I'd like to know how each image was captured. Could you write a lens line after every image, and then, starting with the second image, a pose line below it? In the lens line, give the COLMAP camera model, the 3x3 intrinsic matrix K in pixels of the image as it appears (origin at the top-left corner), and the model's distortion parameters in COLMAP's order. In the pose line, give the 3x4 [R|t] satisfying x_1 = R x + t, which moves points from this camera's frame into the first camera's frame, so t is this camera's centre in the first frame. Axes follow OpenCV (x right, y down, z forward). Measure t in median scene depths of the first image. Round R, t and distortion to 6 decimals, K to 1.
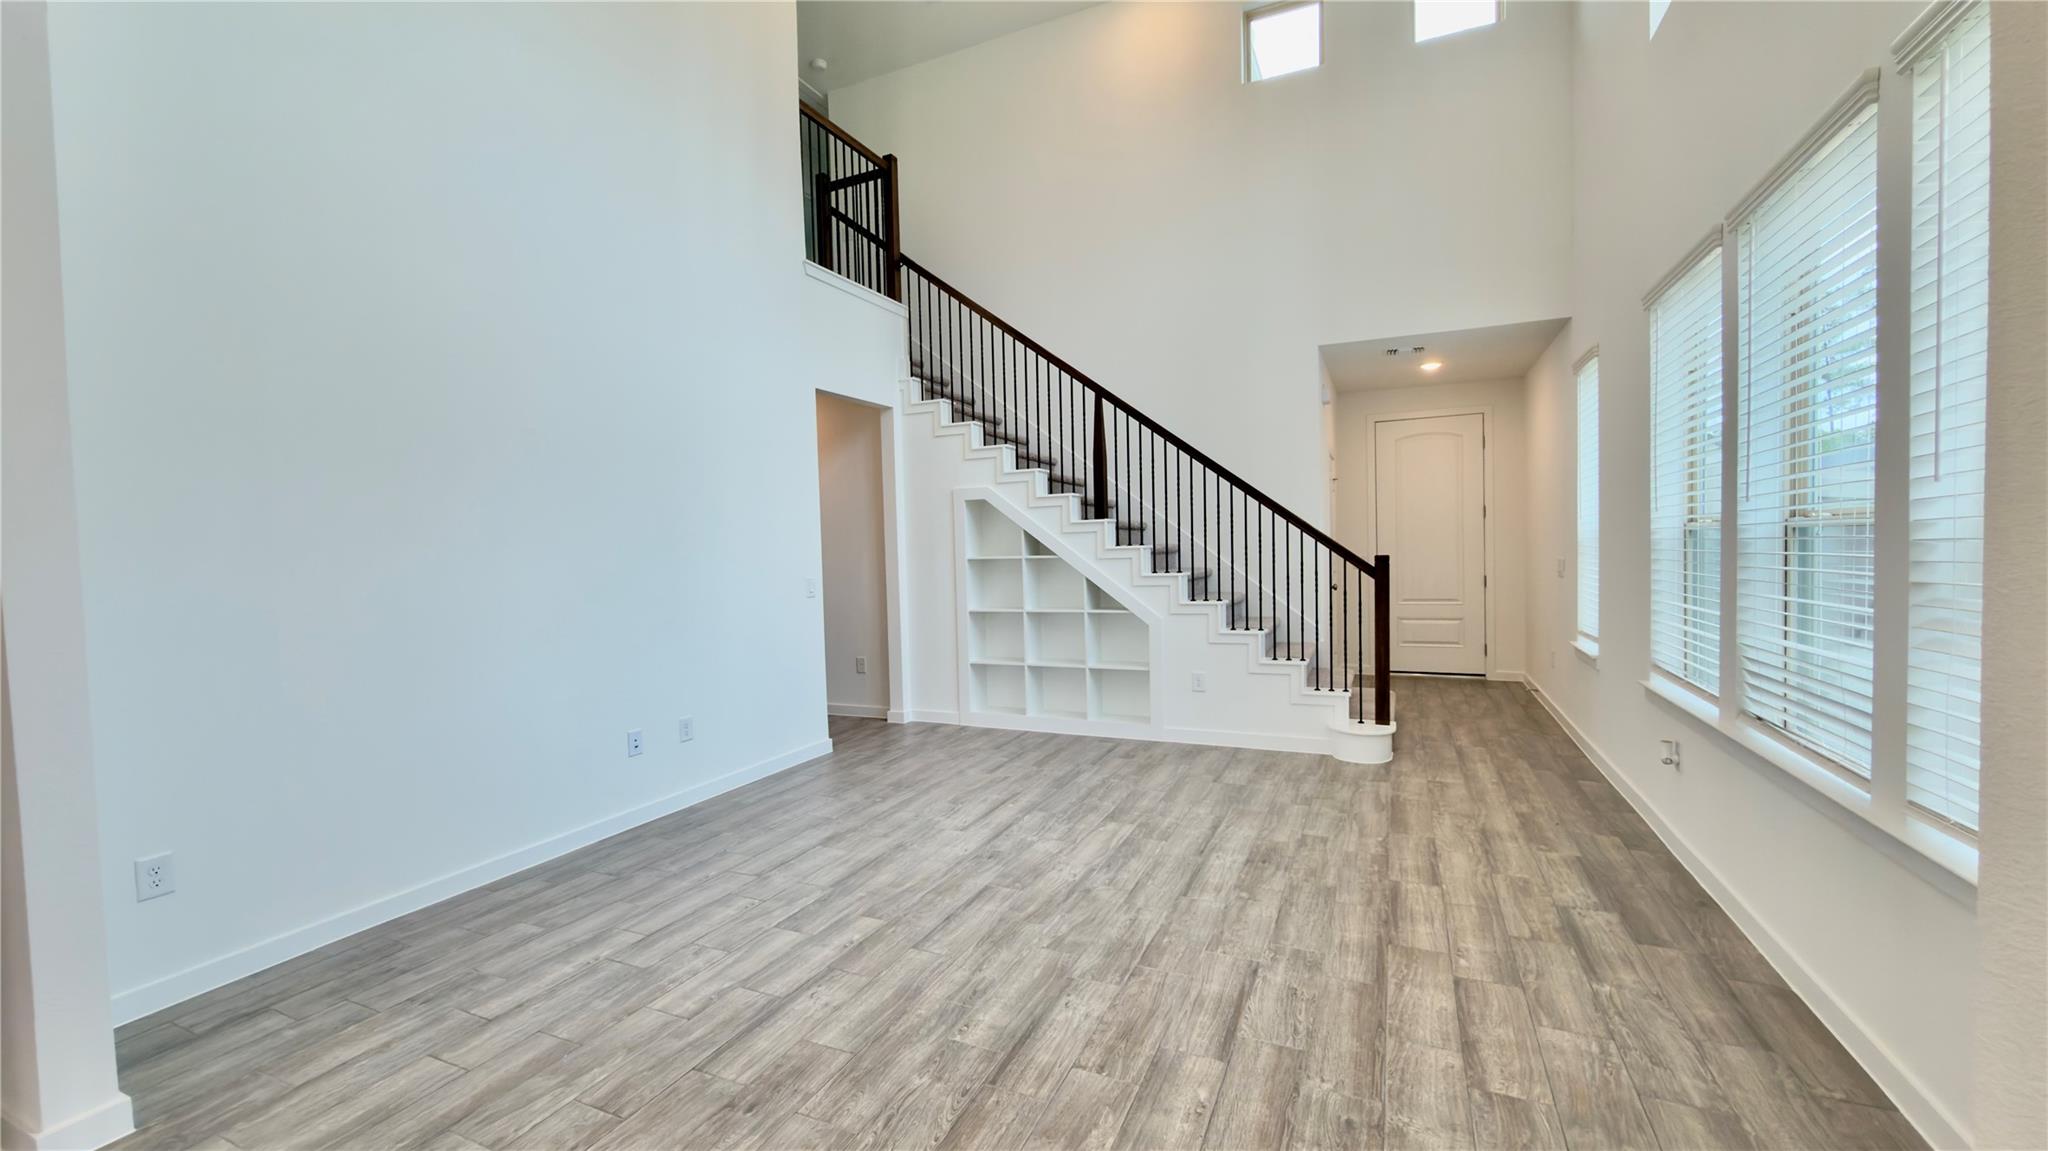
lens RADIAL K [[804.2, 0, 1024.0], [0, 804.2, 575.5], [0, 0, 1]] dist [0.000511, 0.000045]
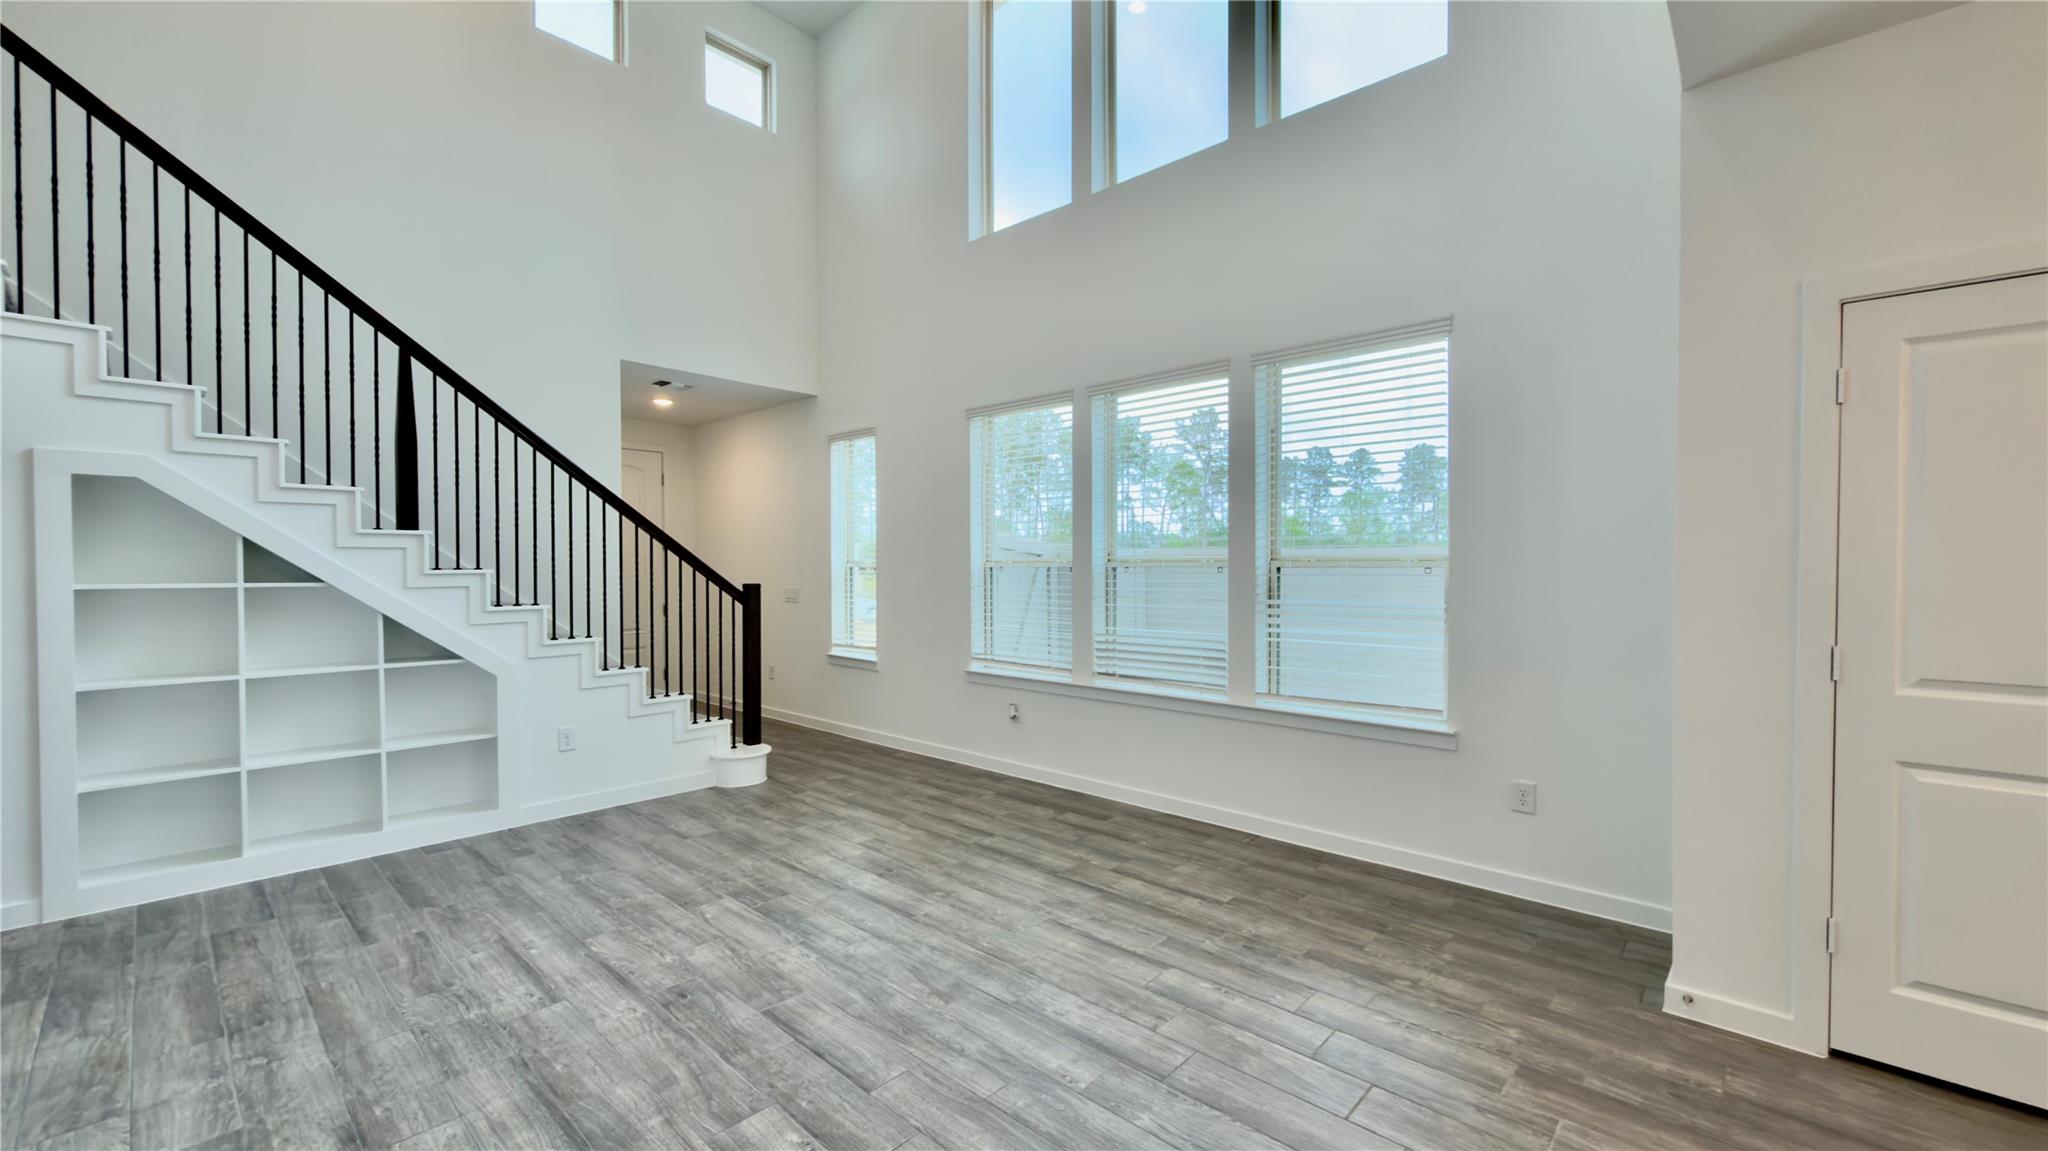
lens RADIAL K [[804.2, 0, 1024.0], [0, 804.2, 575.5], [0, 0, 1]] dist [0.000511, 0.000045]
pose [[0.326649, 0.013570, 0.945048, -0.585560], [0.025789, 0.999397, -0.023264, -0.002696], [-0.944794, 0.031971, 0.326102, 0.428215]]
